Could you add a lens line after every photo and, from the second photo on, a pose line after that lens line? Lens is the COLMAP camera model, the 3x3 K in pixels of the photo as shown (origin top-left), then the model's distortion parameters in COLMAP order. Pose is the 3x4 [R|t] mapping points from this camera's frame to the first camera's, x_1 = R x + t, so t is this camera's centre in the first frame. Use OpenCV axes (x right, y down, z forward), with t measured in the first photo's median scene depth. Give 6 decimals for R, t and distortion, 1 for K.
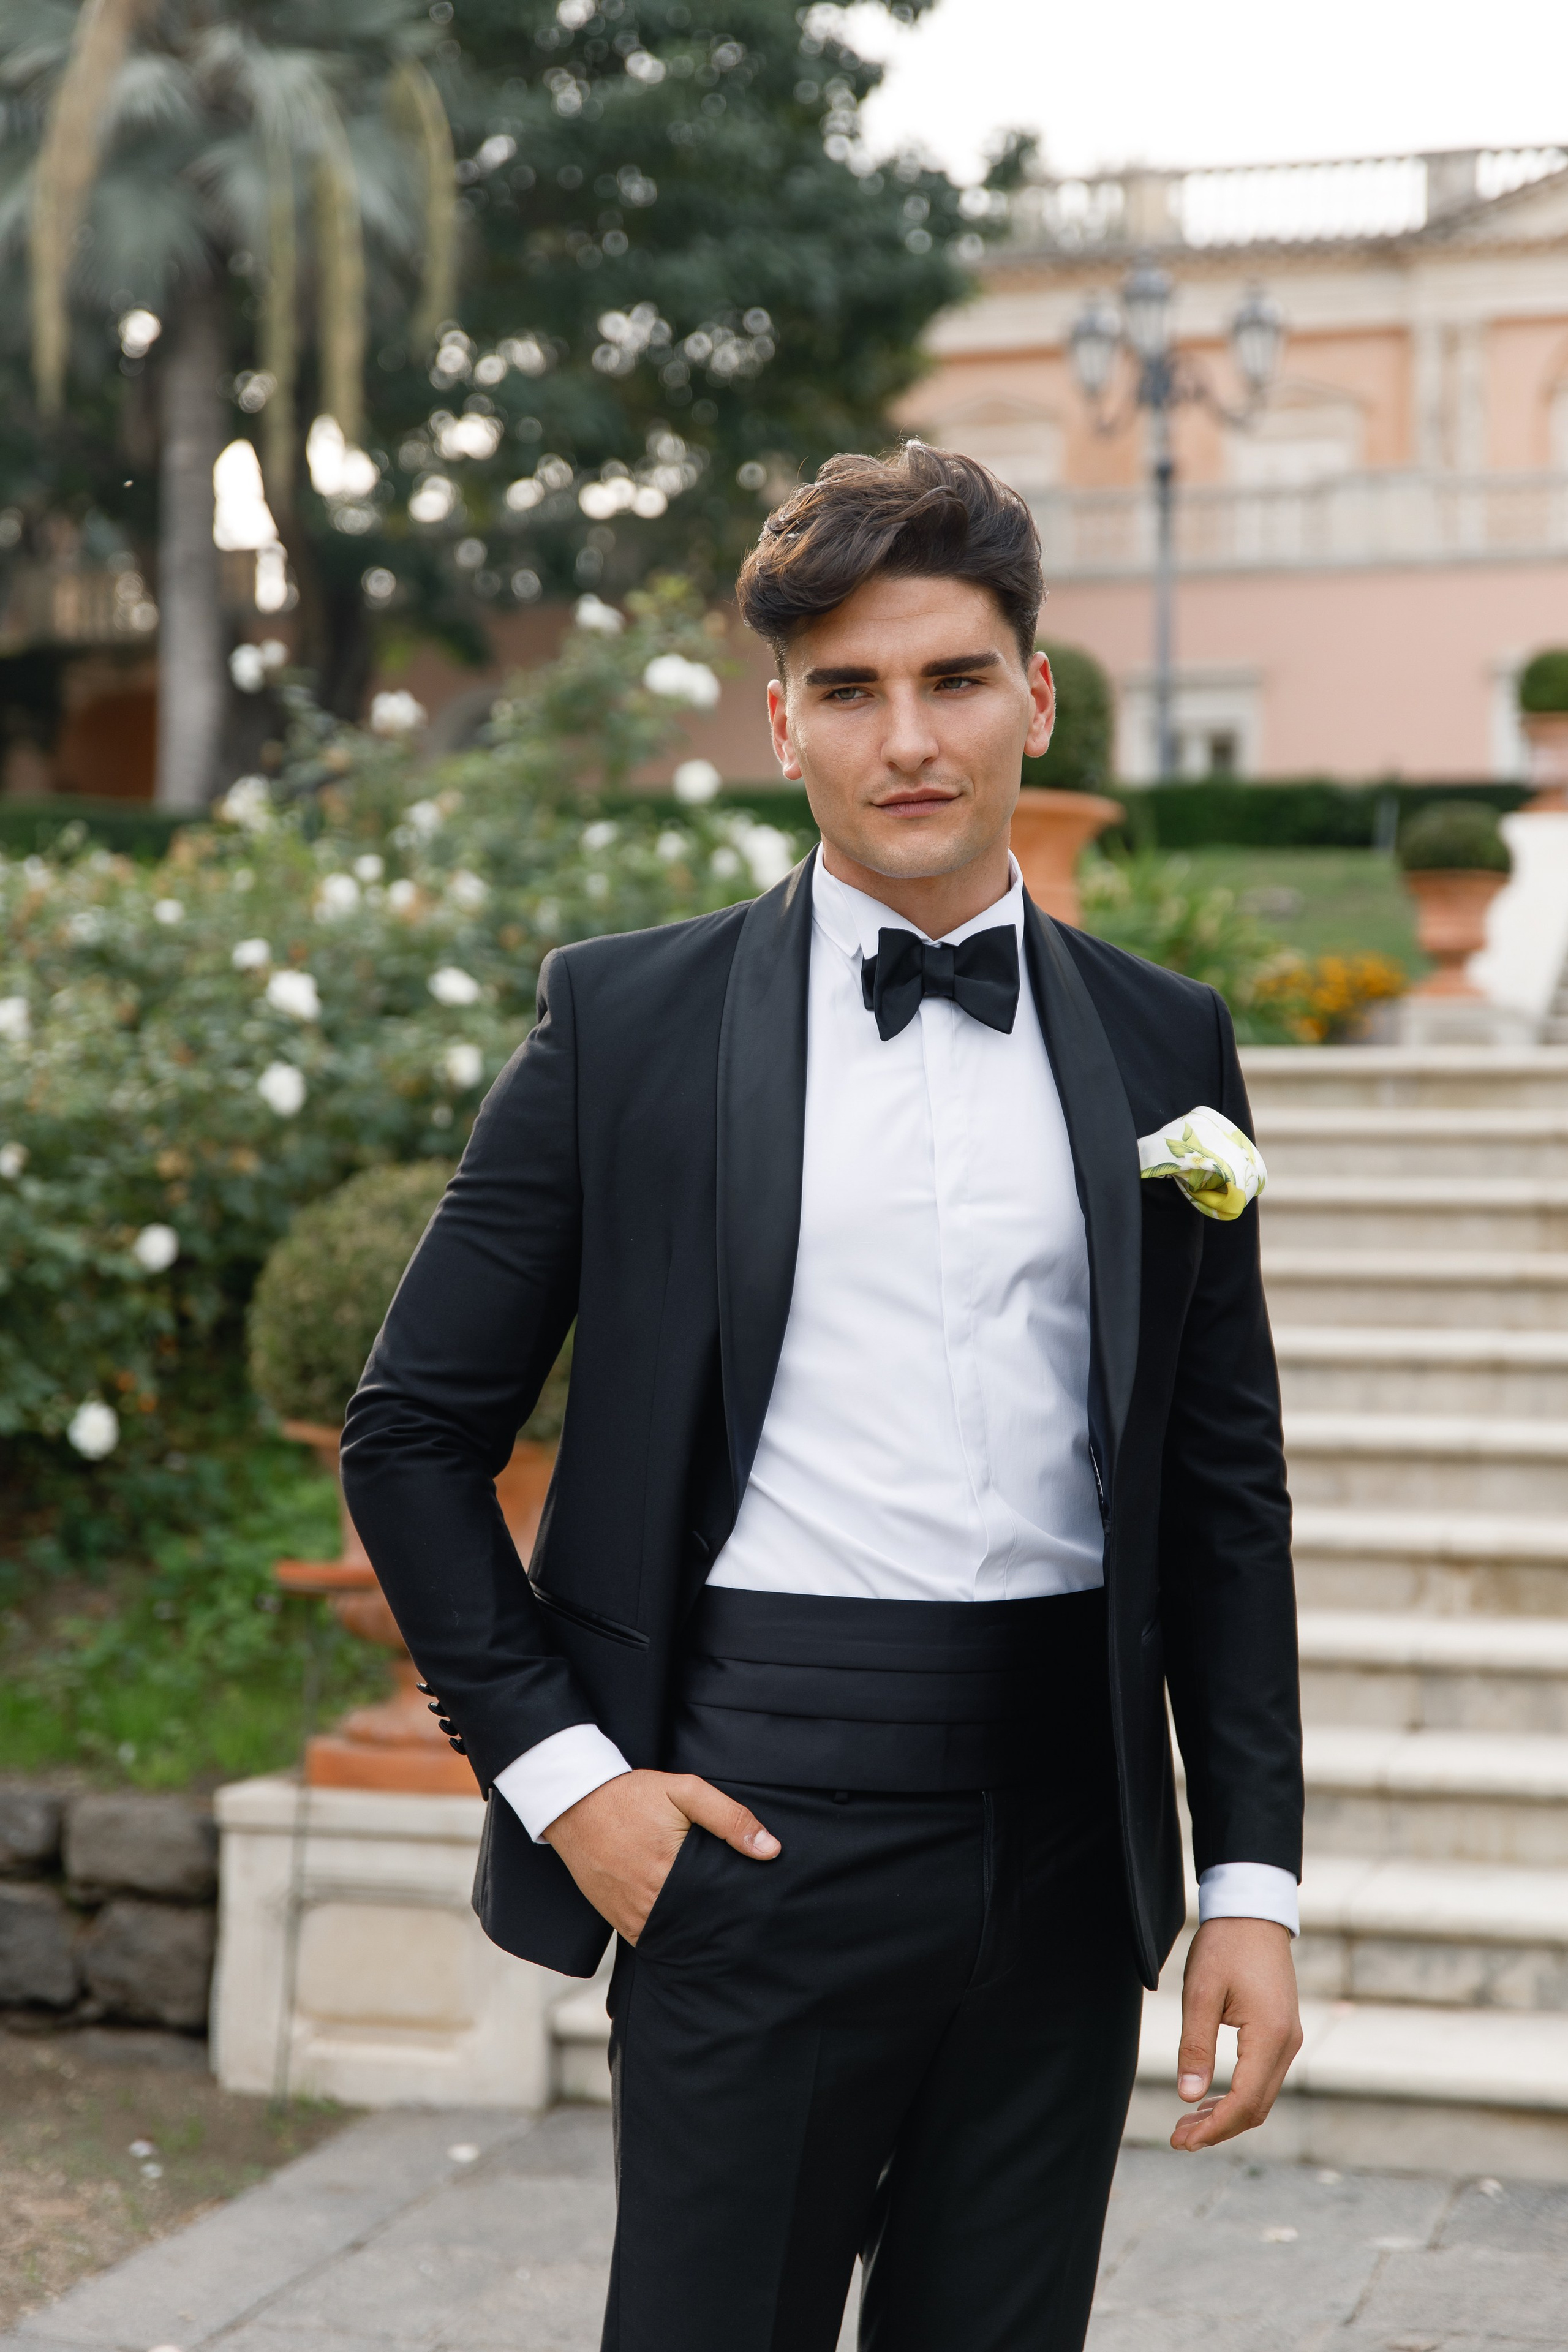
lens RADIAL K [[3975.2, 0, 786.6], [0, 3975.2, 1184.2], [0, 0, 1]] dist [0.025030, 0.000000]
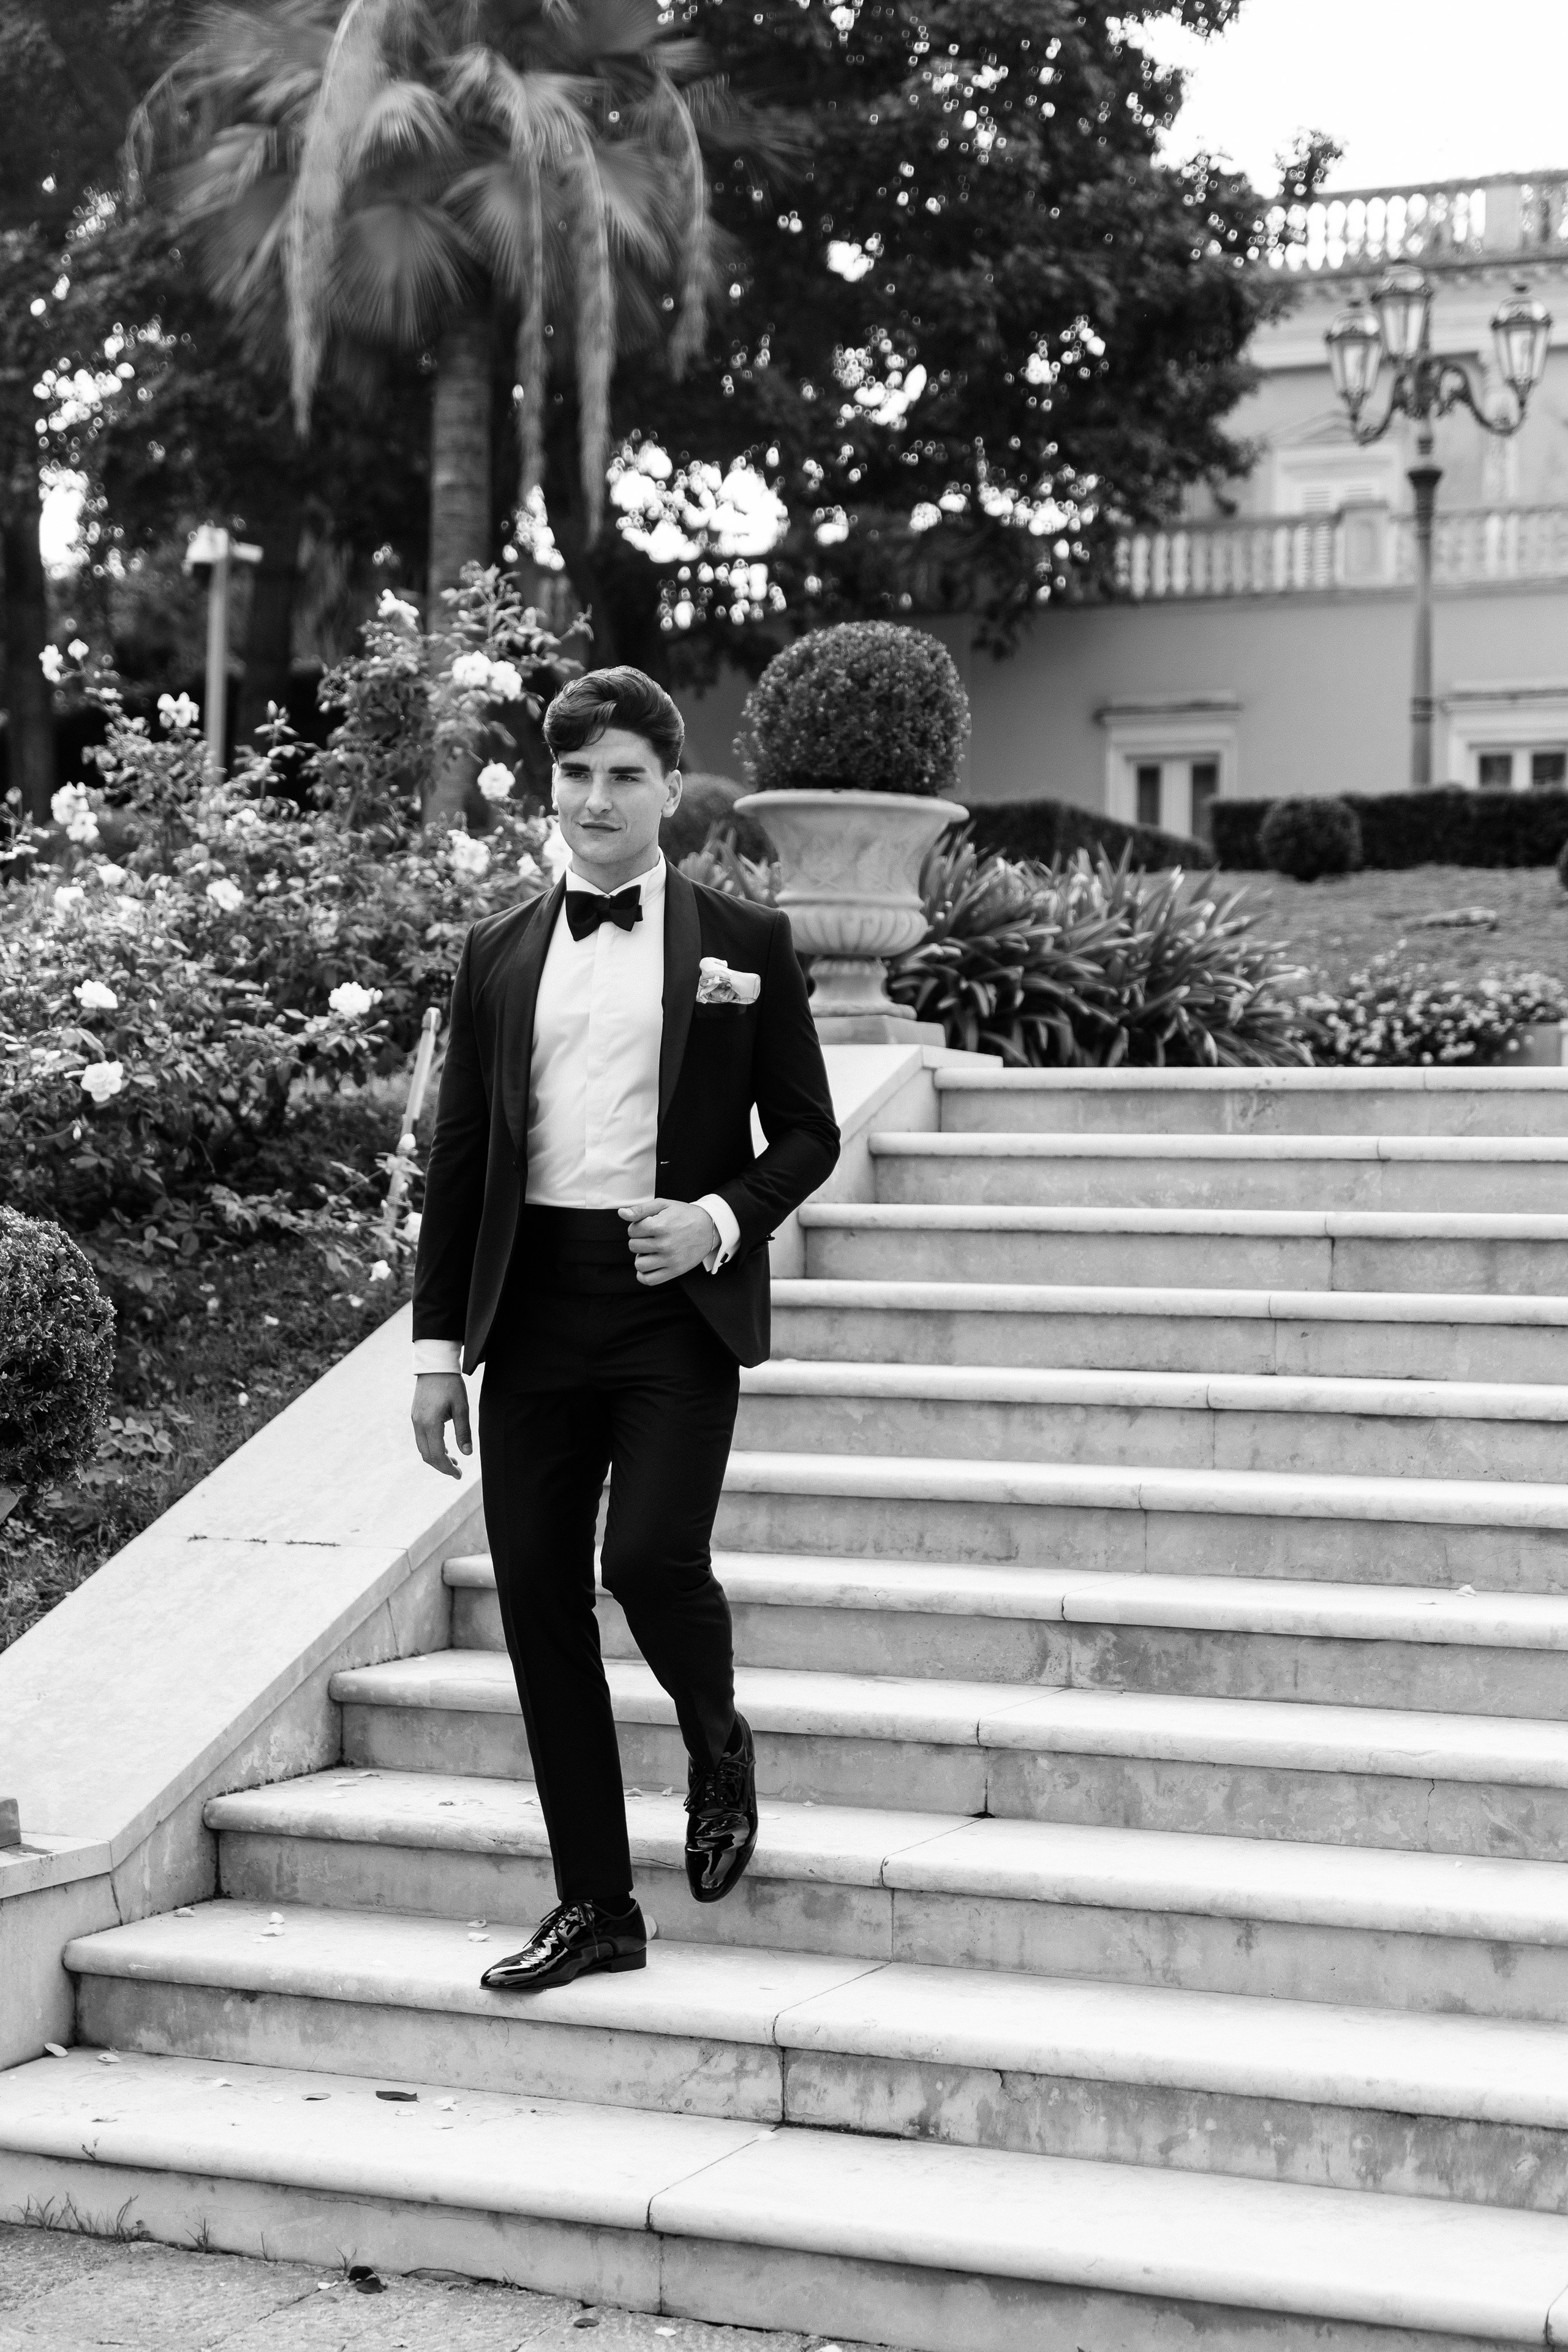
lens RADIAL K [[3975.2, 0, 782.1], [0, 3975.2, 1175.9], [0, 0, 1]] dist [0.025030, 0.000000]
pose [[0.995087, 0.002816, -0.098967, 0.034587], [-0.003646, 0.999960, -0.008206, -0.000047], [0.098939, 0.008527, 0.995057, 0.016746]]
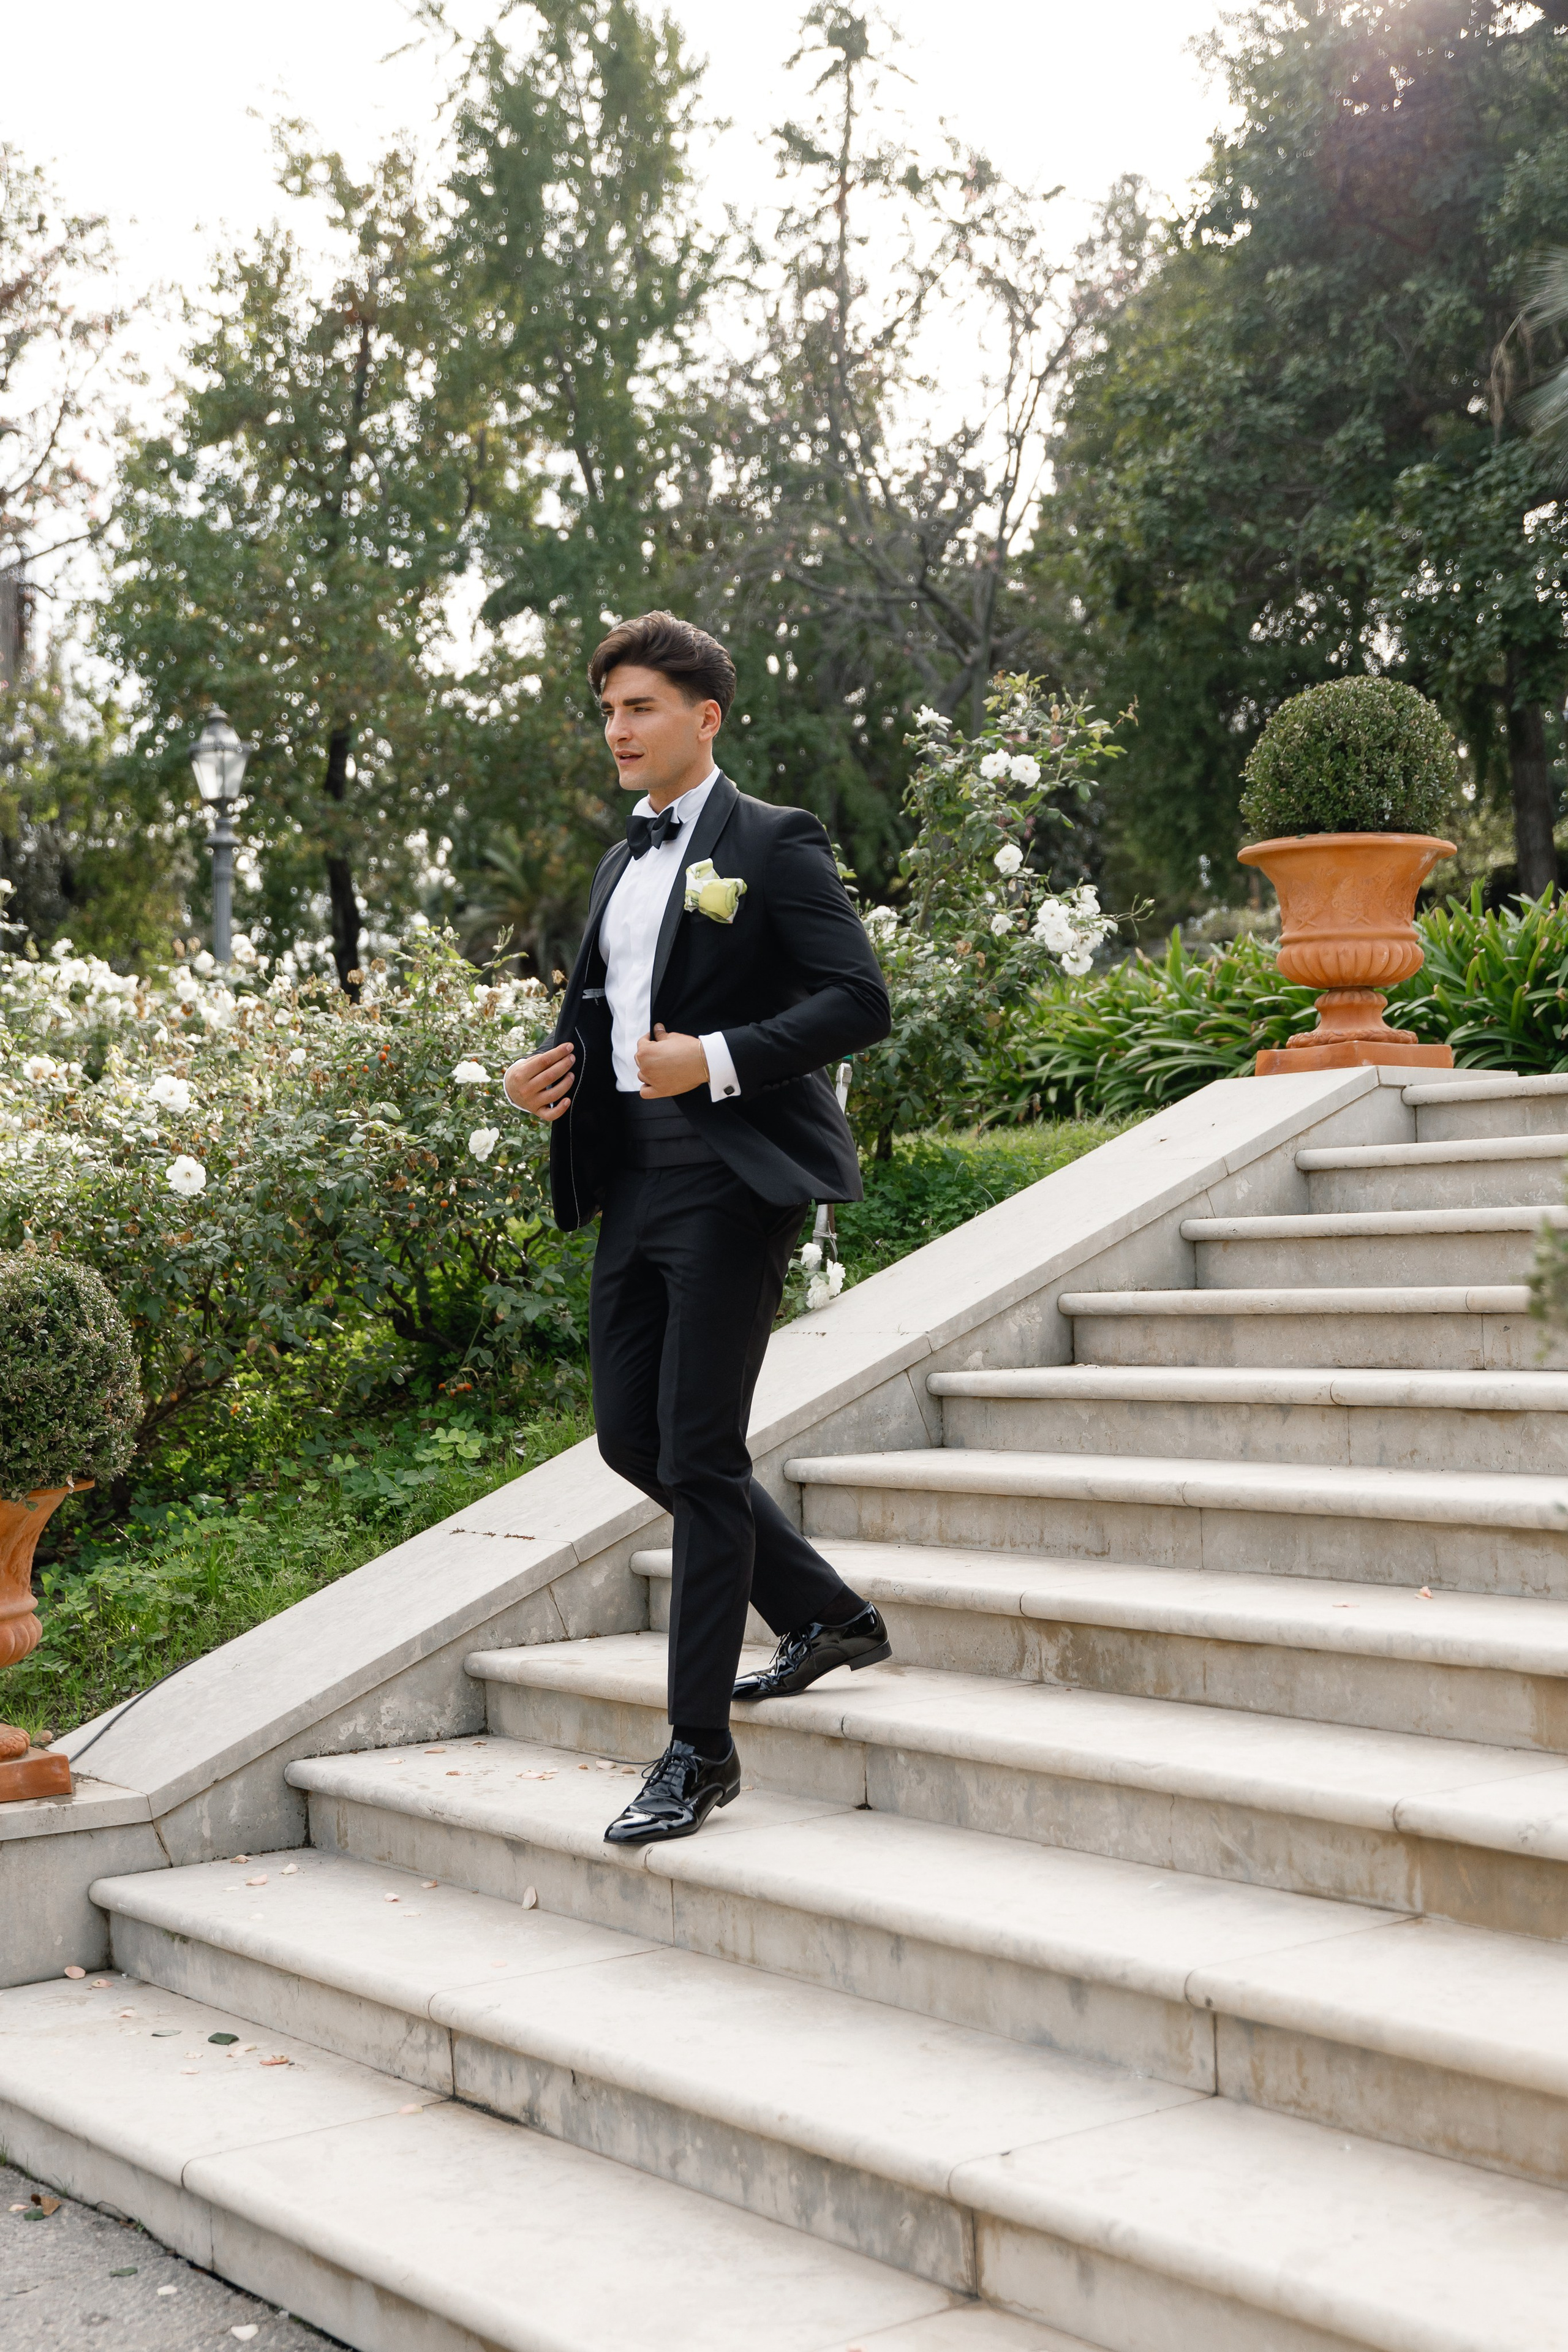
lens RADIAL K [[3073.6, 0, 783.6], [0, 3073.6, 1163.8], [0, 0, 1]] dist [0.018536, 0.000000]
pose [[0.816930, -0.052236, -0.574367, 0.097218], [0.037262, 0.998590, -0.037818, 0.002315], [0.575532, 0.009493, 0.817724, 0.069101]]
